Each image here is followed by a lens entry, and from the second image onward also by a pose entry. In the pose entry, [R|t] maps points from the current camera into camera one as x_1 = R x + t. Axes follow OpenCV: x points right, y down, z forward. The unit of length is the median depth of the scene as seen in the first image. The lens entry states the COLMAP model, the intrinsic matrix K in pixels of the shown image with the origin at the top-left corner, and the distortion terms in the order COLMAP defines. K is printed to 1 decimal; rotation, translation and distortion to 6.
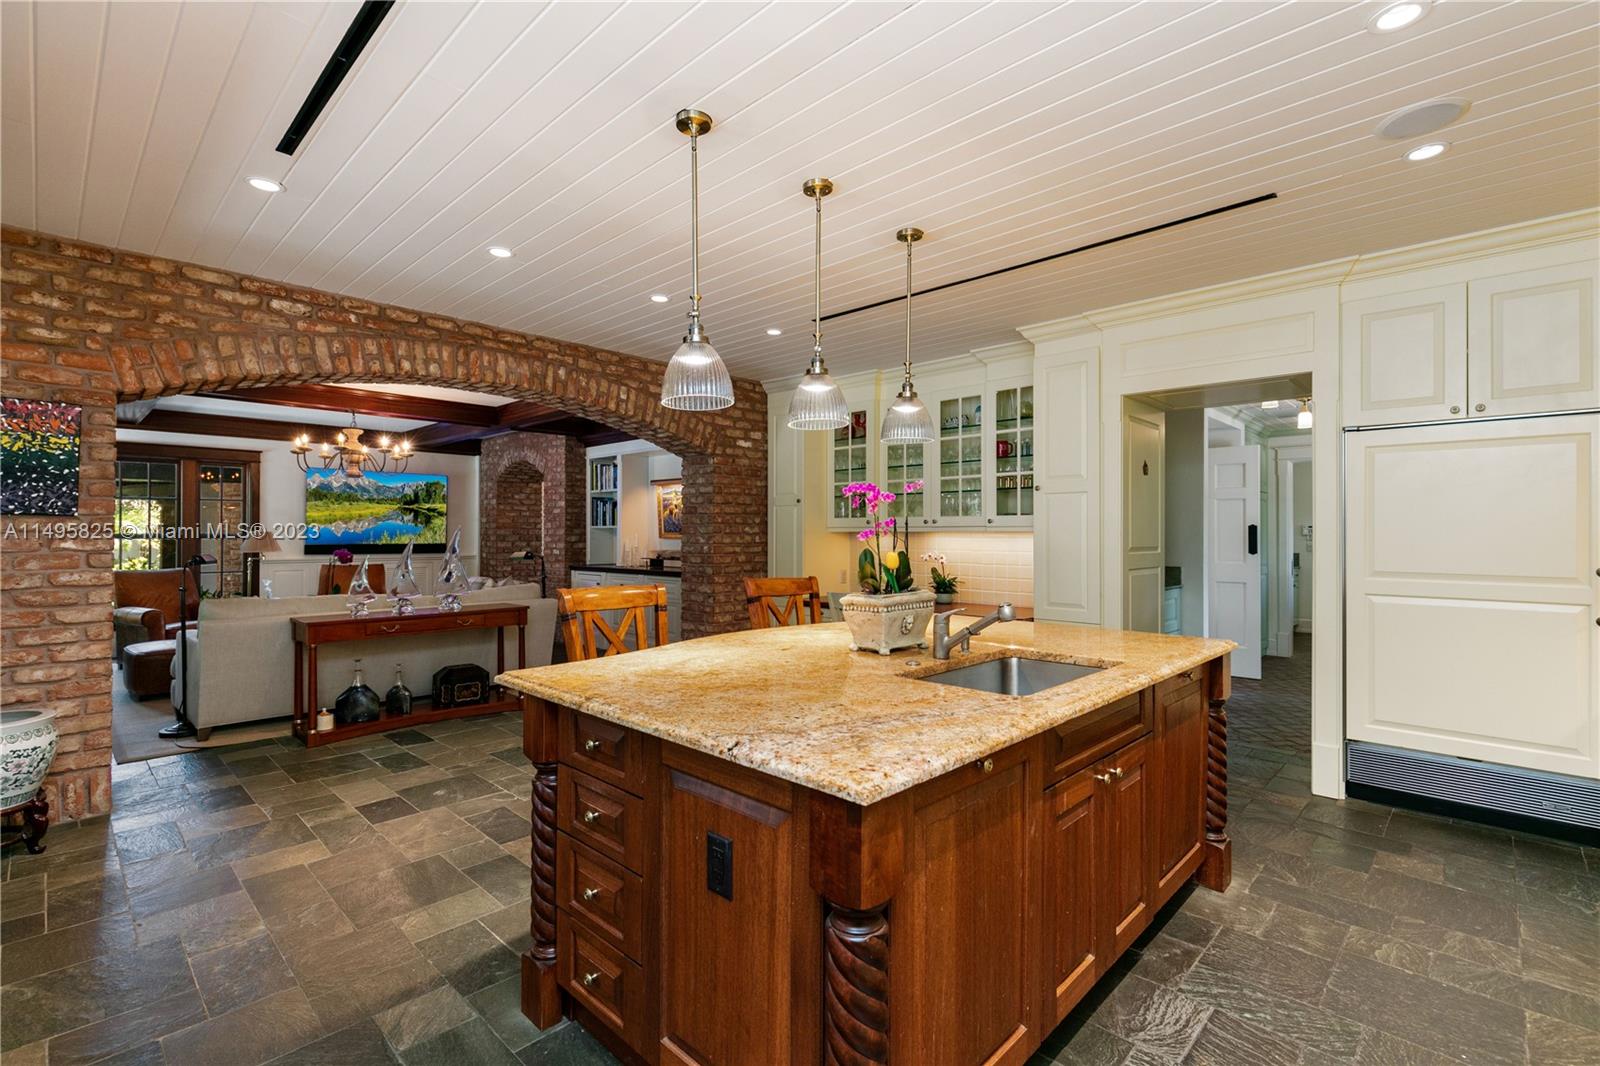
lens RADIAL K [[735.7, 0, 809.4], [0, 735.7, 519.1], [0, 0, 1]] dist [0.011703, -0.002782]
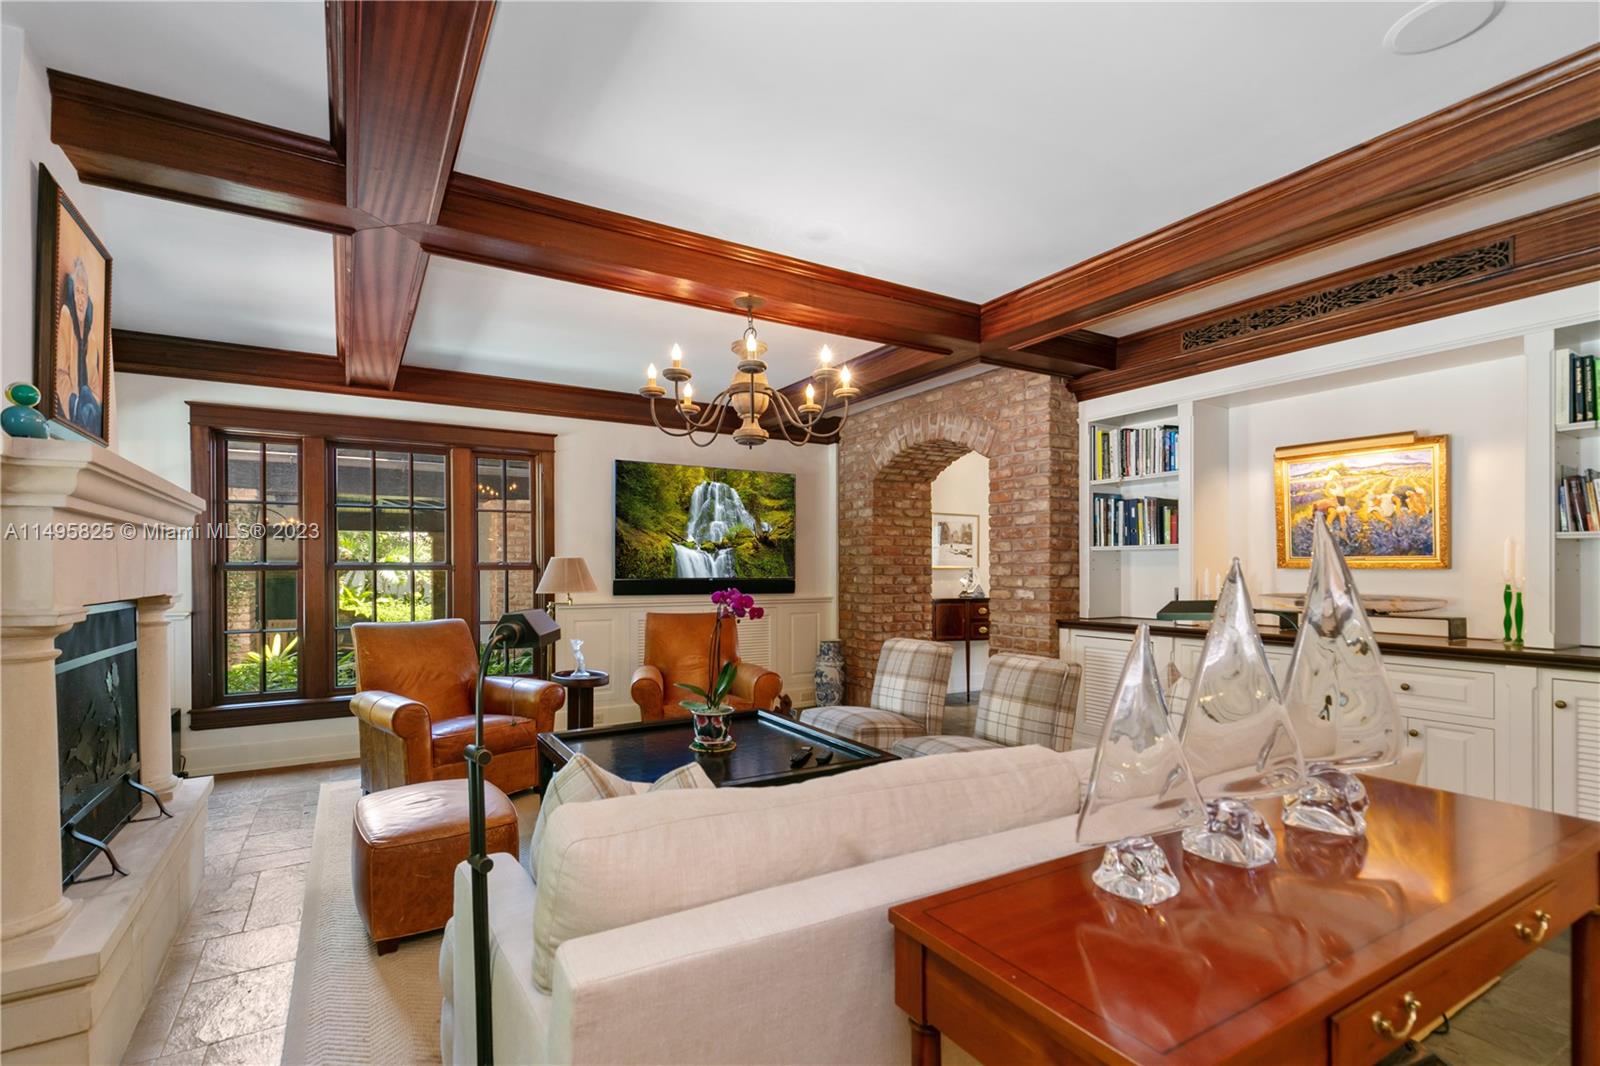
lens RADIAL K [[735.7, 0, 802.6], [0, 735.7, 562.7], [0, 0, 1]] dist [0.011703, -0.002782]
pose [[0.967807, -0.004065, -0.251660, -0.365959], [0.006665, 0.999933, 0.009480, 0.014725], [0.251605, -0.010852, 0.967769, 0.425880]]
